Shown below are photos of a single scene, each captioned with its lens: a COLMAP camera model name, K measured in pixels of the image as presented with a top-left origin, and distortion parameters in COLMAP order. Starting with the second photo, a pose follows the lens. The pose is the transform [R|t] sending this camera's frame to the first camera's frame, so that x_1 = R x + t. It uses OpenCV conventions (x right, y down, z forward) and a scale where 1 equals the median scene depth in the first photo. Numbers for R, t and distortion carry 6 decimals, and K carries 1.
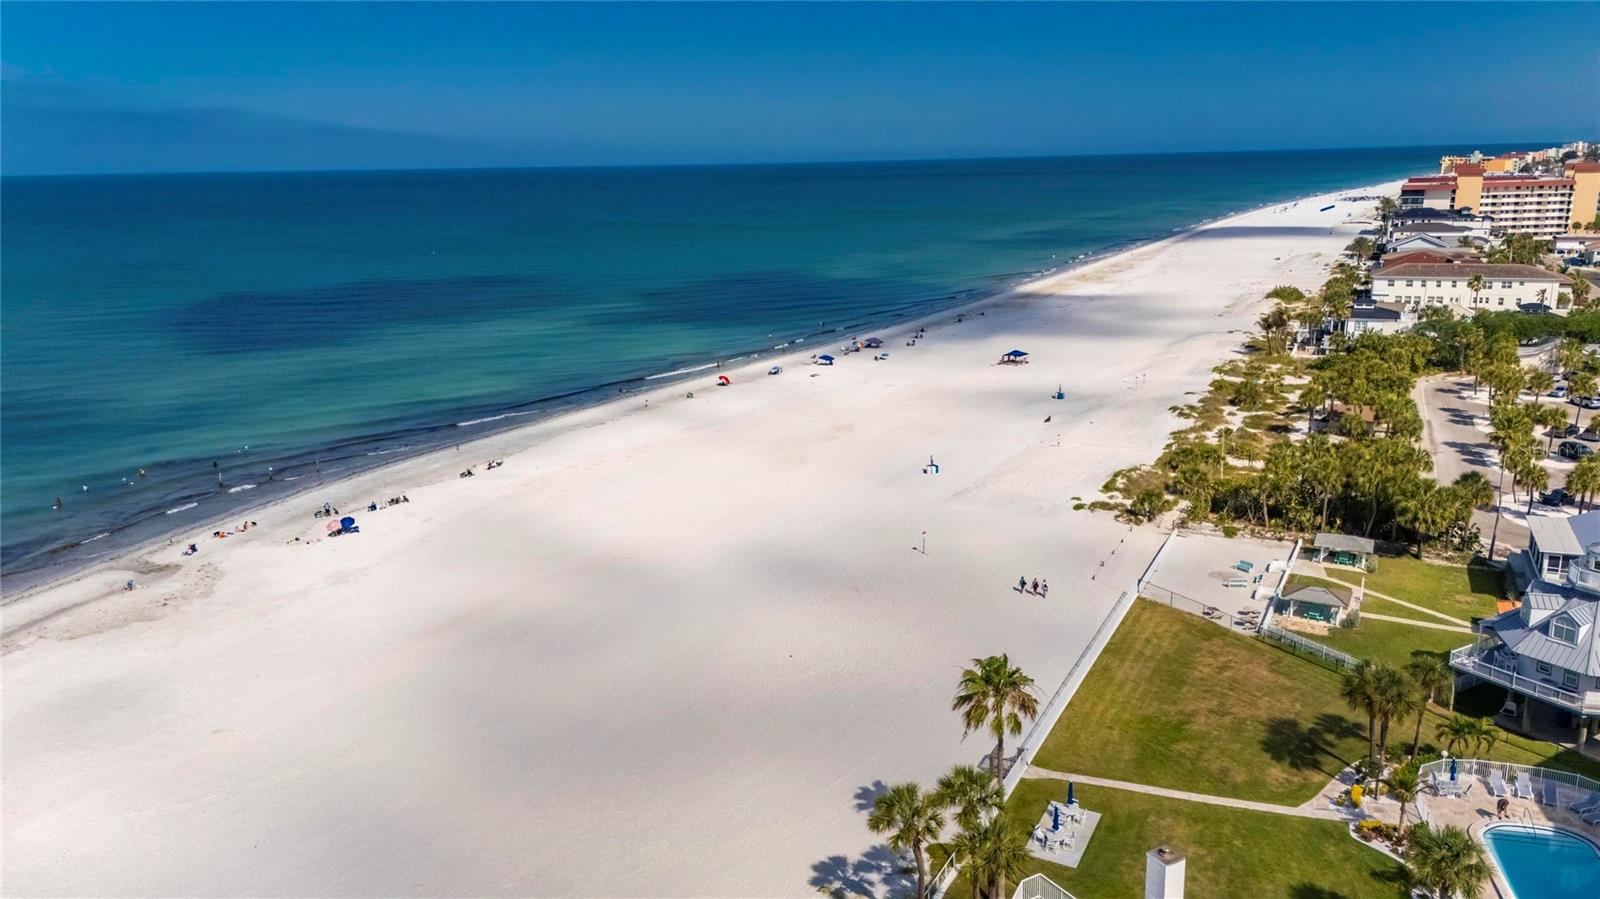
lens RADIAL K [[1175.4, 0, 815.3], [0, 1175.4, 446.2], [0, 0, 1]] dist [0.067803, -0.063458]
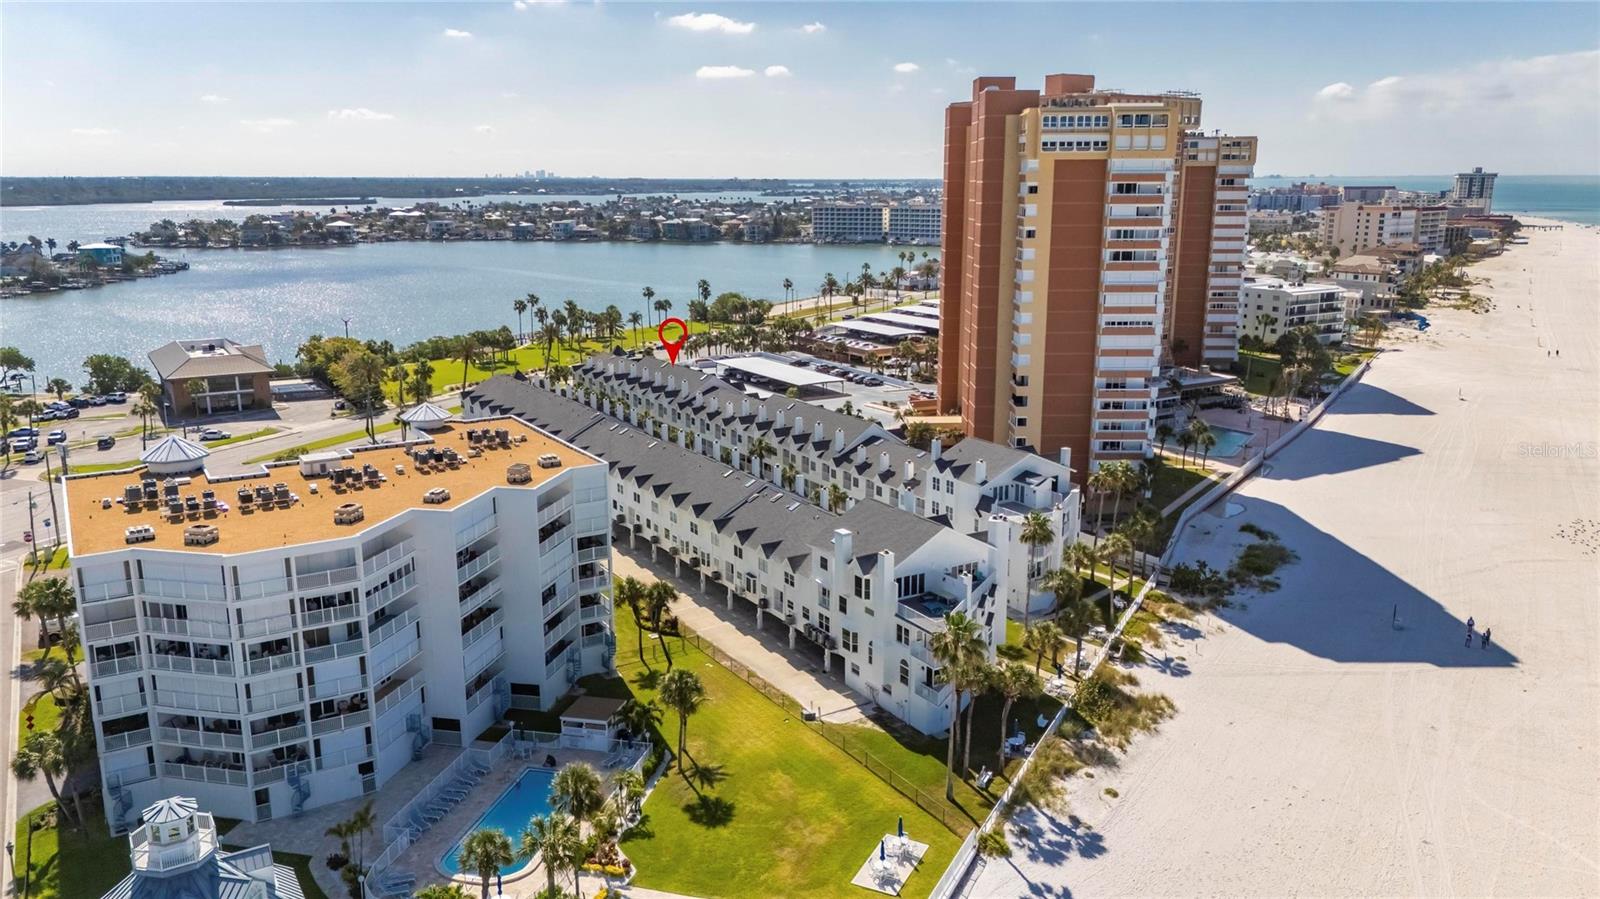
lens RADIAL K [[1175.4, 0, 802.8], [0, 1175.4, 456.5], [0, 0, 1]] dist [0.067803, -0.063458]
pose [[-0.999710, 0.023979, -0.002278, 0.149368], [0.020375, 0.892286, 0.451010, -0.271008], [0.012848, 0.450833, -0.892516, 0.952702]]
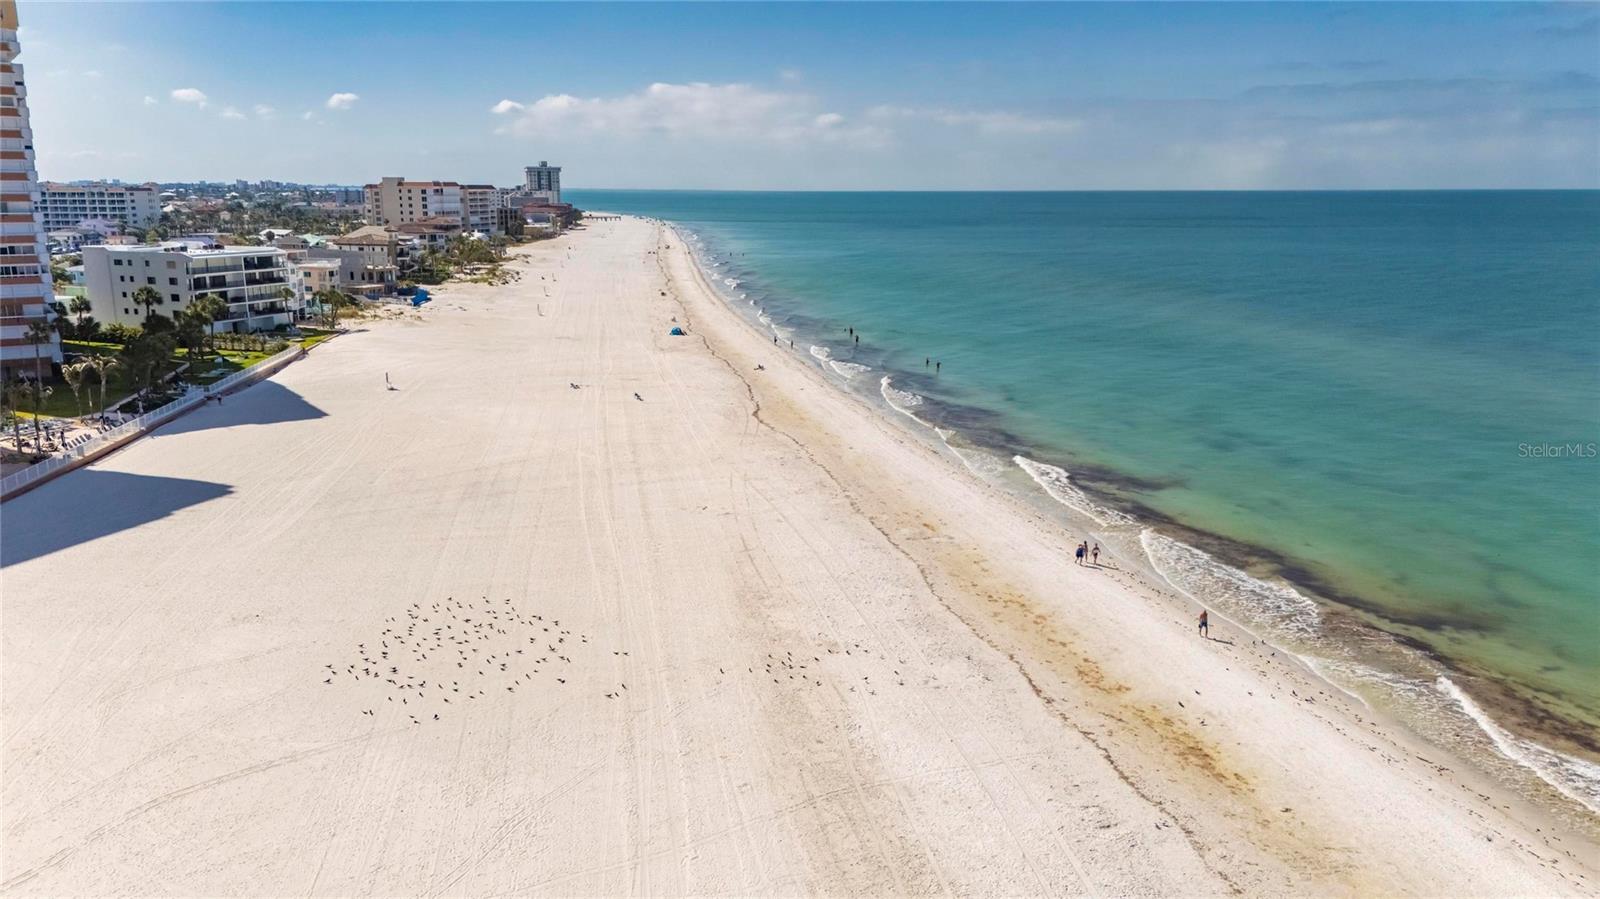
lens RADIAL K [[1175.4, 0, 805.3], [0, 1175.4, 457.4], [0, 0, 1]] dist [0.067803, -0.063458]
pose [[-0.767140, 0.161088, -0.620924, -0.409267], [-0.136624, 0.904718, 0.403509, 0.000914], [0.626761, 0.394381, -0.672037, 0.425964]]
